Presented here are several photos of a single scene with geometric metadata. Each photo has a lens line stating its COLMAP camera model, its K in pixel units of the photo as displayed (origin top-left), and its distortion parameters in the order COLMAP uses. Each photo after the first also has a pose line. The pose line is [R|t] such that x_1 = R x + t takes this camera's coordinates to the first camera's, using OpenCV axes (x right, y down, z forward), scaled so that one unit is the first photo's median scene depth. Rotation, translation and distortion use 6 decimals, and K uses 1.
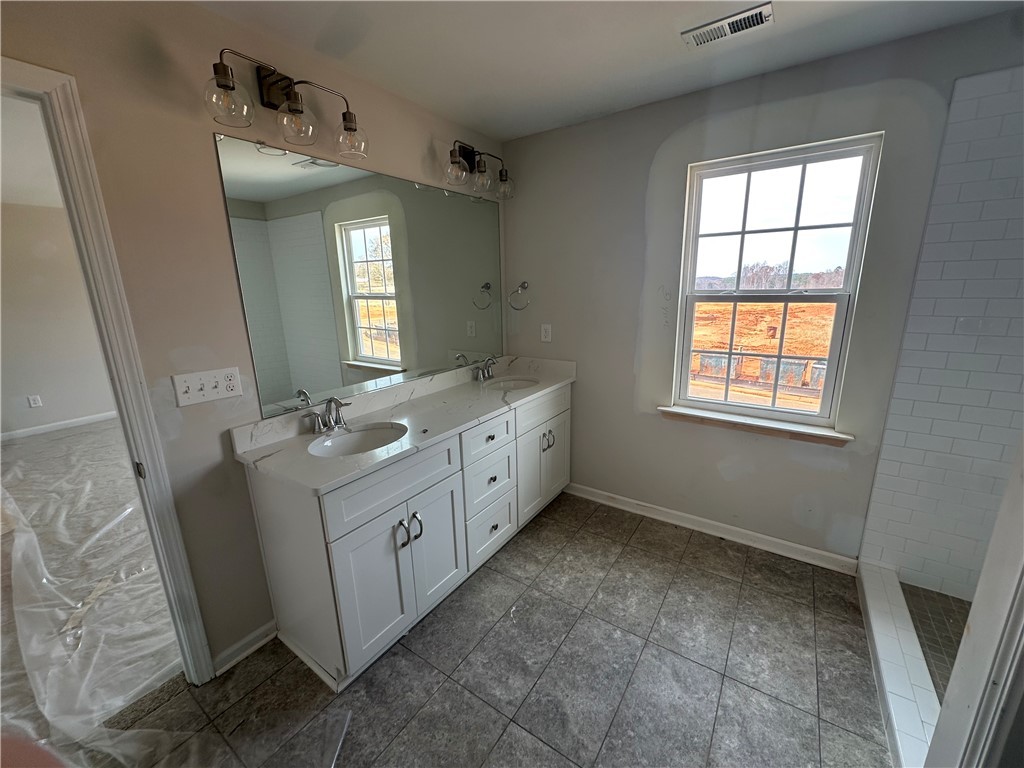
lens RADIAL K [[408.3, 0, 512.0], [0, 408.3, 384.0], [0, 0, 1]] dist [-0.001683, -0.000212]
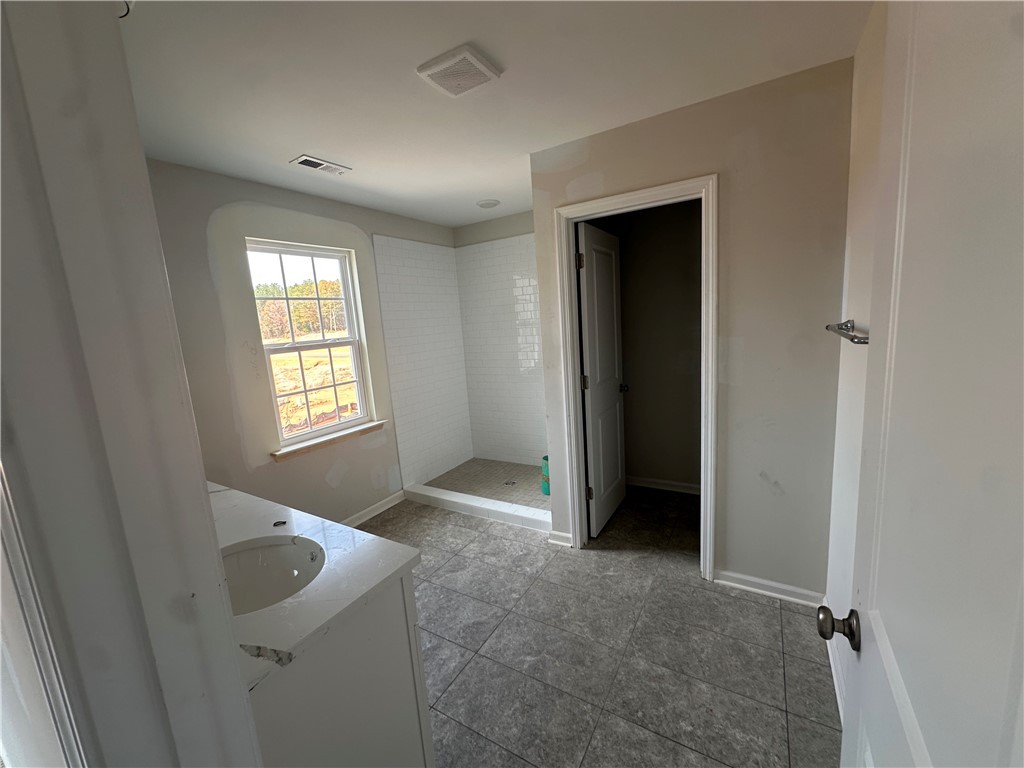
lens RADIAL K [[408.3, 0, 512.0], [0, 408.3, 384.0], [0, 0, 1]] dist [-0.001683, -0.000212]
pose [[-0.054284, -0.129618, 0.990077, -1.068229], [0.302261, 0.942886, 0.140012, -0.113502], [-0.951678, 0.306862, -0.012005, 0.587204]]
